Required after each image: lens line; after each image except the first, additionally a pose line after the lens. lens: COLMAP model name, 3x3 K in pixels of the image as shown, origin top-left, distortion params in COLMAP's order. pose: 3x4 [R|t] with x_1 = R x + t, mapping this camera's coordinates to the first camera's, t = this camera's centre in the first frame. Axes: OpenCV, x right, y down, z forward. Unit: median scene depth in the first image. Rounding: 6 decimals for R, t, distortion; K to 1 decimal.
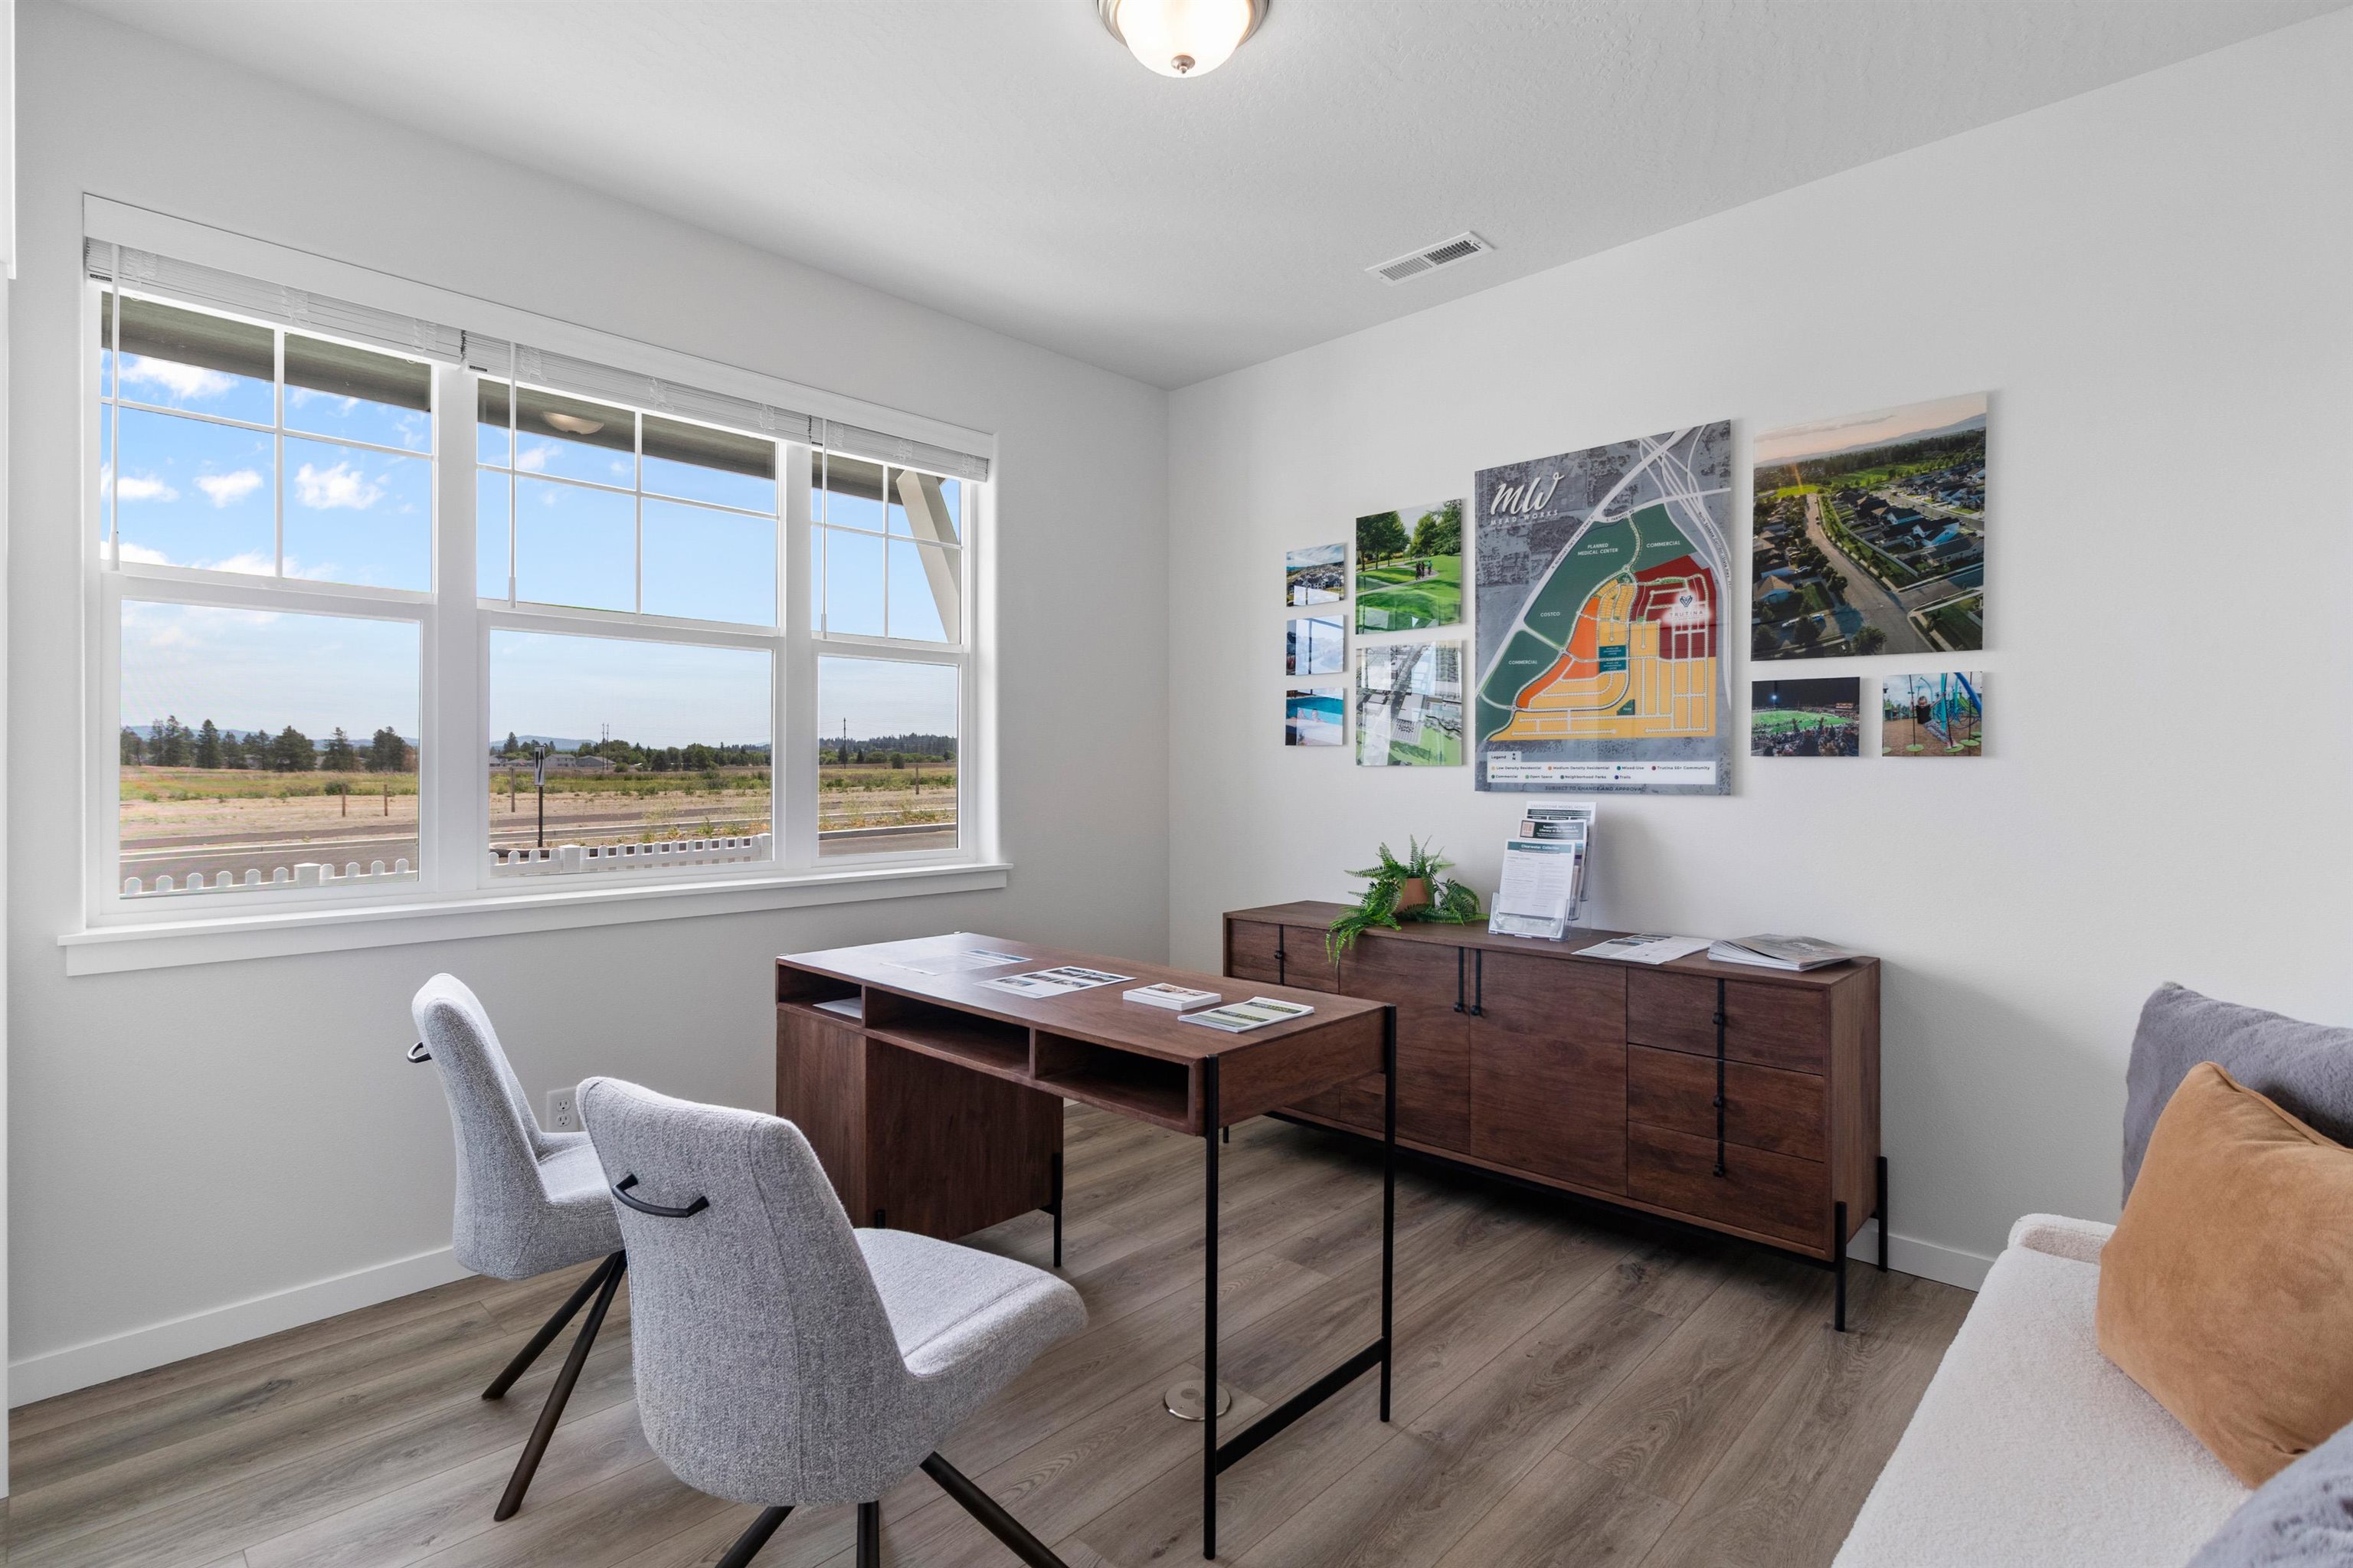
lens RADIAL K [[1090.2, 0, 1166.4], [0, 1090.2, 775.8], [0, 0, 1]] dist [-0.000199, 0.002911]
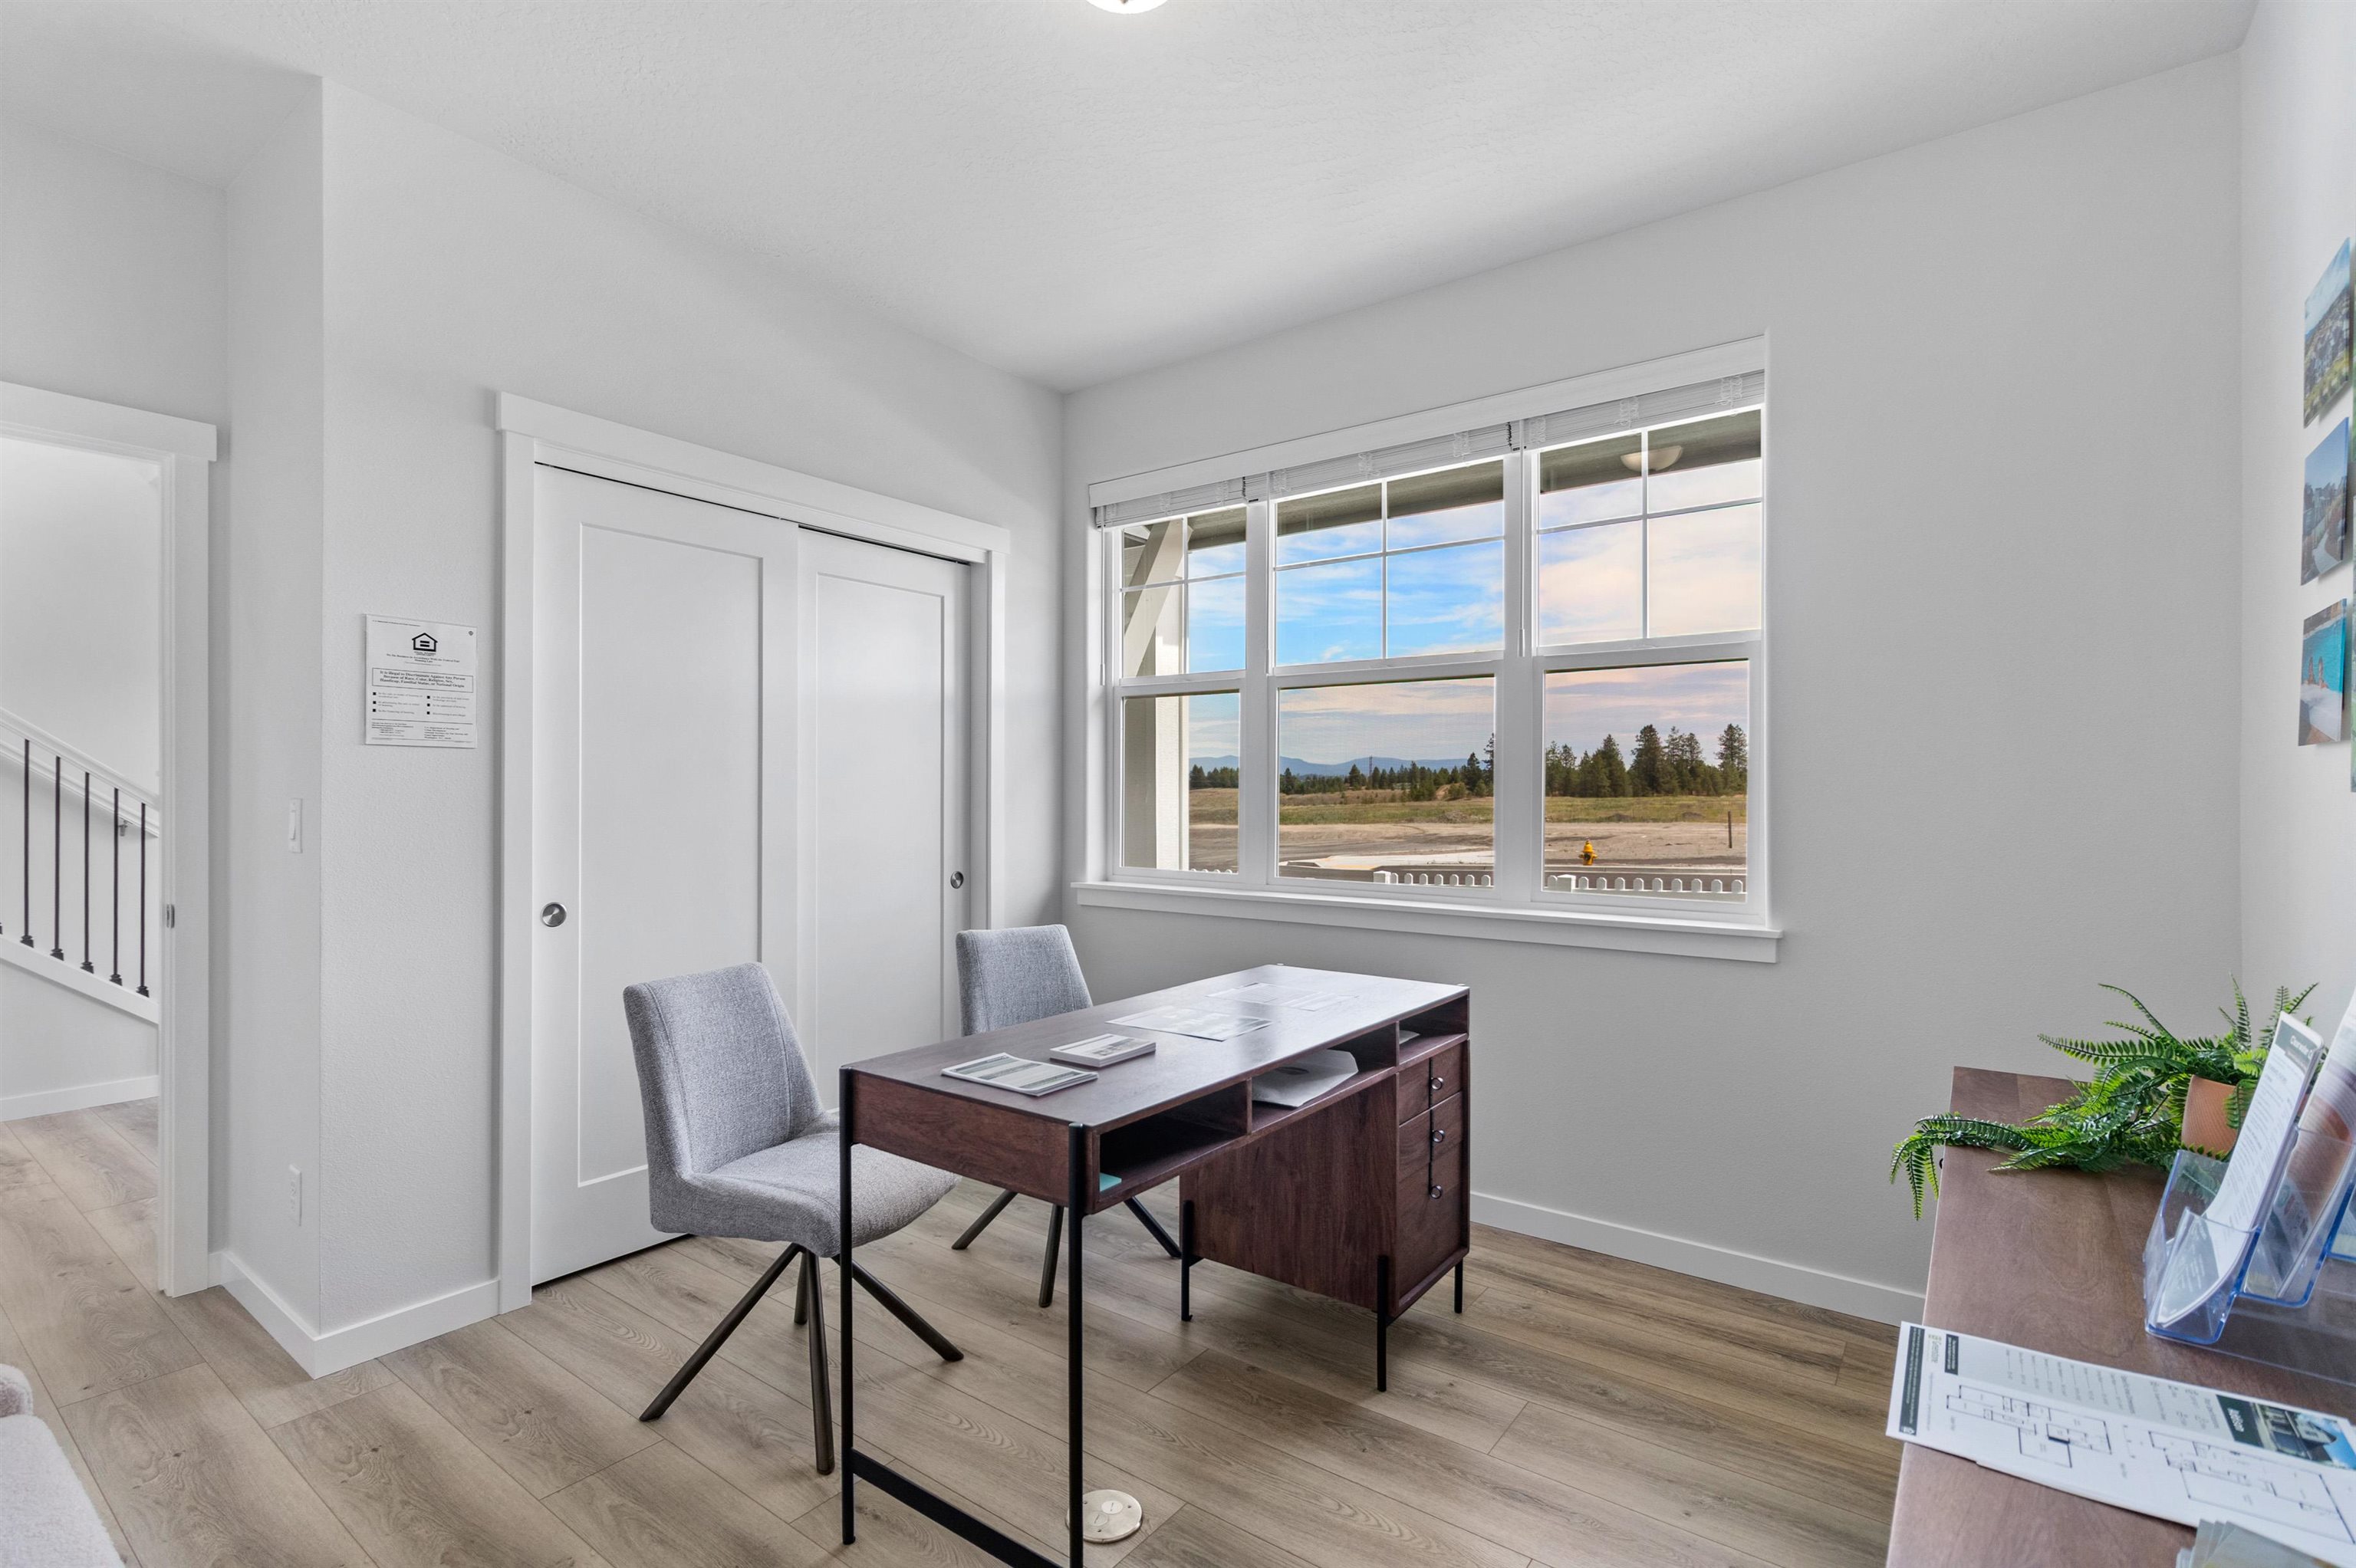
lens RADIAL K [[1091.5, 0, 1167.7], [0, 1091.5, 791.5], [0, 0, 1]] dist [-0.000199, 0.002911]
pose [[0.144687, -0.003921, -0.989470, 0.552503], [-0.005995, 0.999970, -0.004840, -0.003805], [0.989459, 0.006633, 0.144660, 0.557752]]
